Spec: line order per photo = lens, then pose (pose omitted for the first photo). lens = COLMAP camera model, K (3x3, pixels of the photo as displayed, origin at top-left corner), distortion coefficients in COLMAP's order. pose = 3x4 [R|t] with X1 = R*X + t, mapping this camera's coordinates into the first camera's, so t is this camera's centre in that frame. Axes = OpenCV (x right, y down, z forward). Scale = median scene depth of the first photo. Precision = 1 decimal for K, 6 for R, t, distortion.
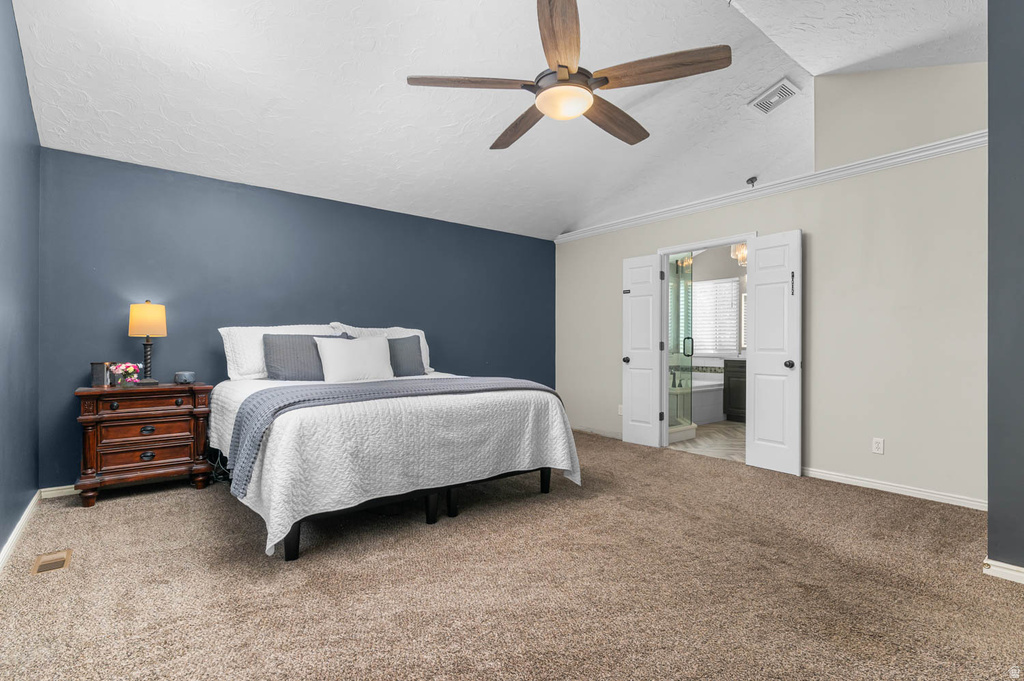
lens RADIAL K [[485.2, 0, 512.0], [0, 485.2, 338.5], [0, 0, 1]] dist [0.005232, -0.001779]
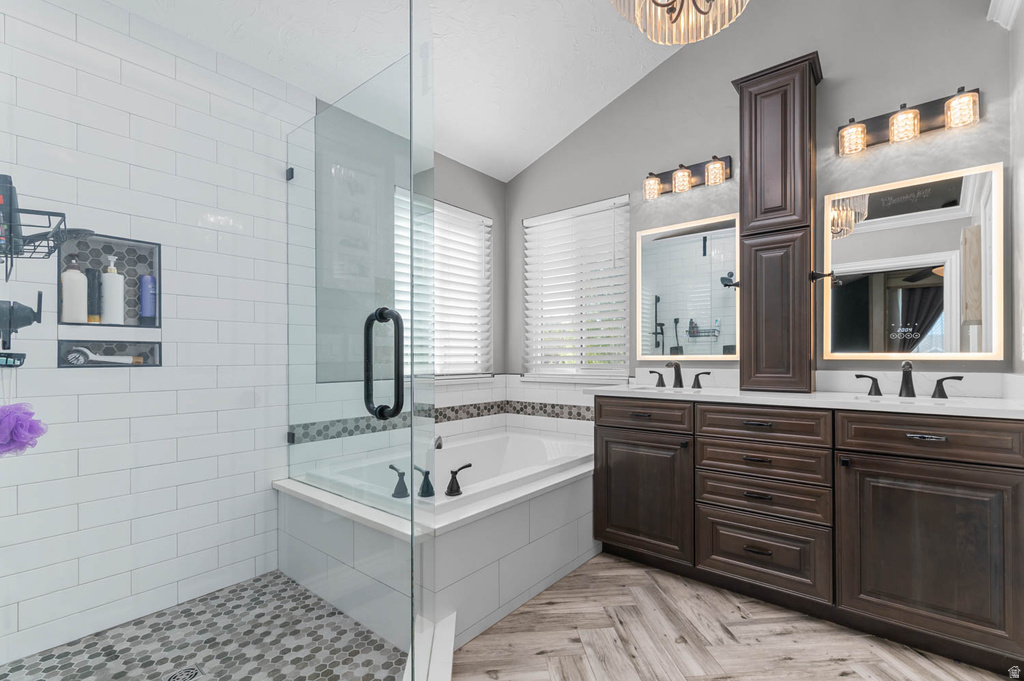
lens RADIAL K [[470.0, 0, 512.0], [0, 470.0, 350.0], [0, 0, 1]] dist [0.001795, 0.000027]
pose [[0.979219, -0.004982, 0.202743, 0.286254], [0.005587, 0.999981, -0.002409, 0.009586], [-0.202727, 0.003492, 0.979229, 0.625346]]
